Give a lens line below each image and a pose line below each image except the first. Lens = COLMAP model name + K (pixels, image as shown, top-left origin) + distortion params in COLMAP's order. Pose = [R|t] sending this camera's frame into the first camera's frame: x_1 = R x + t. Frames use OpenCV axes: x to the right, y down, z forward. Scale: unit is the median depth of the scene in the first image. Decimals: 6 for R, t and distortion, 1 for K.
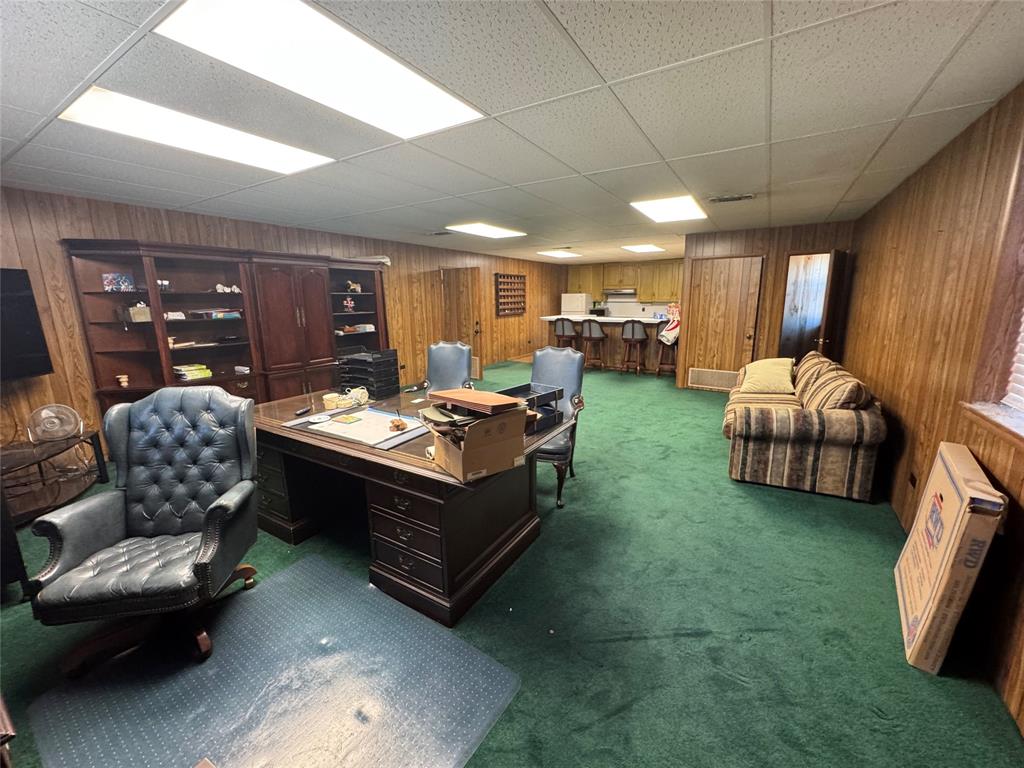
lens RADIAL K [[409.5, 0, 511.2], [0, 409.5, 386.1], [0, 0, 1]] dist [-0.003196, -0.000200]
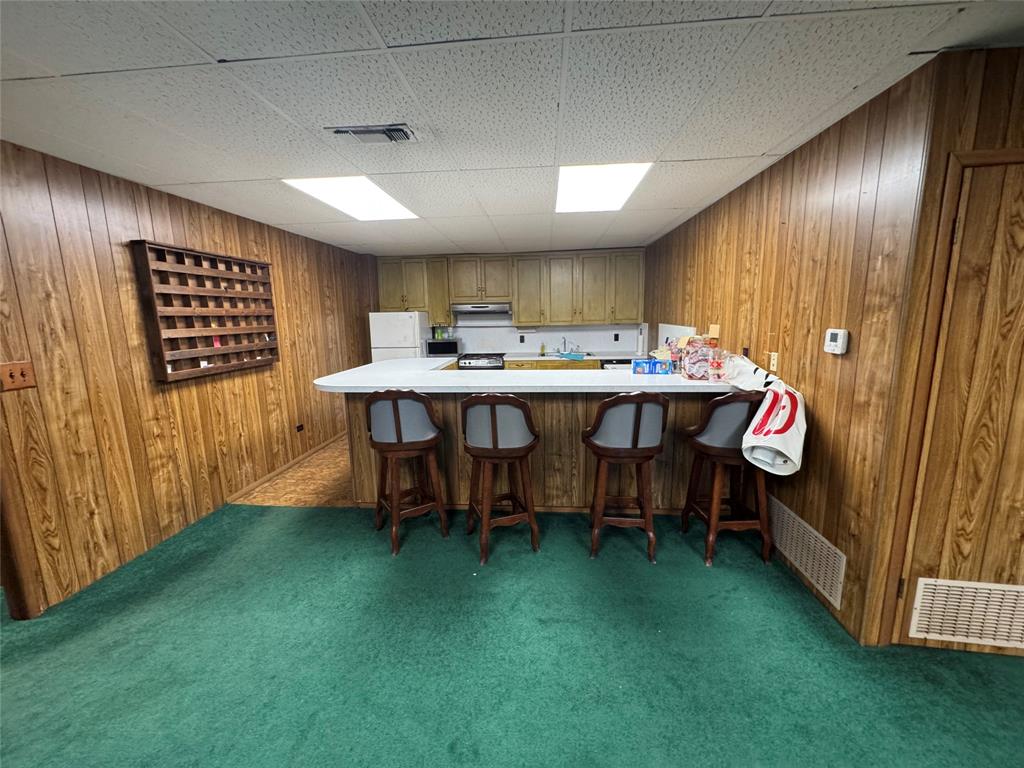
lens RADIAL K [[409.5, 0, 511.5], [0, 409.5, 387.1], [0, 0, 1]] dist [-0.003196, -0.000200]
pose [[0.891807, -0.082830, 0.444769, 0.059853], [0.103092, 0.994439, -0.021514, -0.130665], [-0.440514, 0.065039, 0.895387, 0.592558]]
